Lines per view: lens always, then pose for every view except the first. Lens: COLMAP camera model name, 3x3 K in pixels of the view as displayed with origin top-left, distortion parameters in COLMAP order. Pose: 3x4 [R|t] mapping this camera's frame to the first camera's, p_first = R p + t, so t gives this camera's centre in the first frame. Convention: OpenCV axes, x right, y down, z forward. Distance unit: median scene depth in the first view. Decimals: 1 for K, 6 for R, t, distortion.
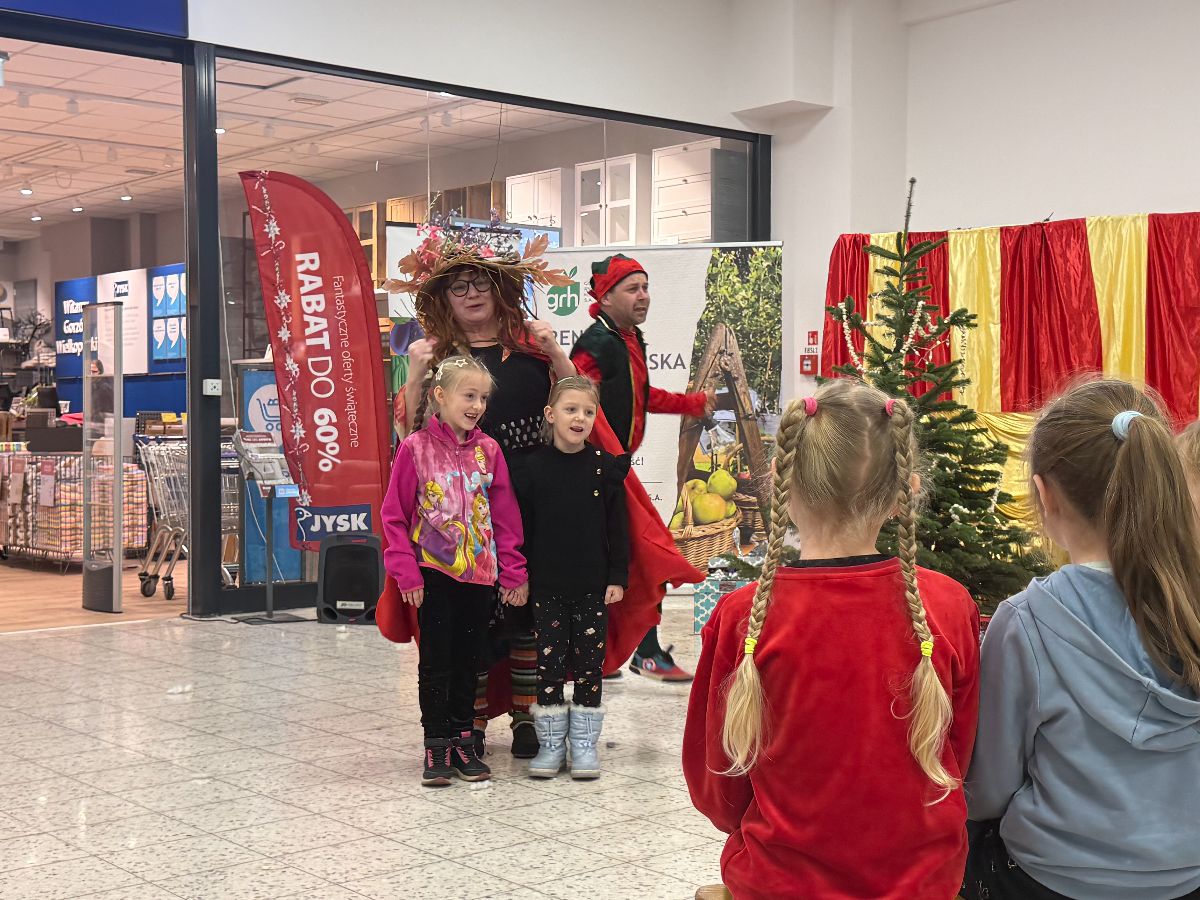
lens RADIAL K [[1654.1, 0, 620.9], [0, 1654.1, 466.1], [0, 0, 1]] dist [0.142153, 0.000000]
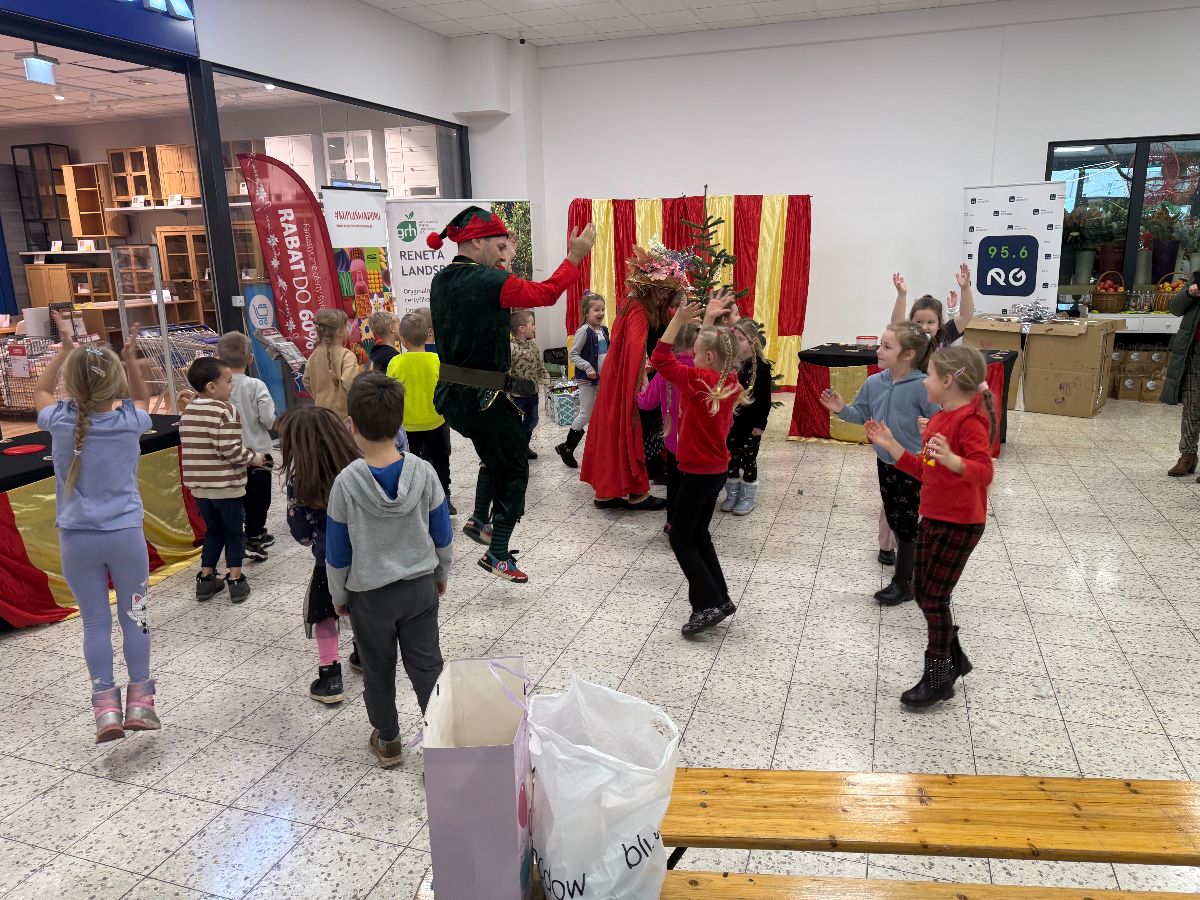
lens RADIAL K [[860.3, 0, 606.8], [0, 860.3, 451.1], [0, 0, 1]] dist [0.029235, -0.022825]
pose [[0.857662, -0.136552, 0.495751, -0.330636], [0.034036, 0.977057, 0.210242, -0.061401], [-0.513086, -0.163444, 0.842632, 0.124506]]
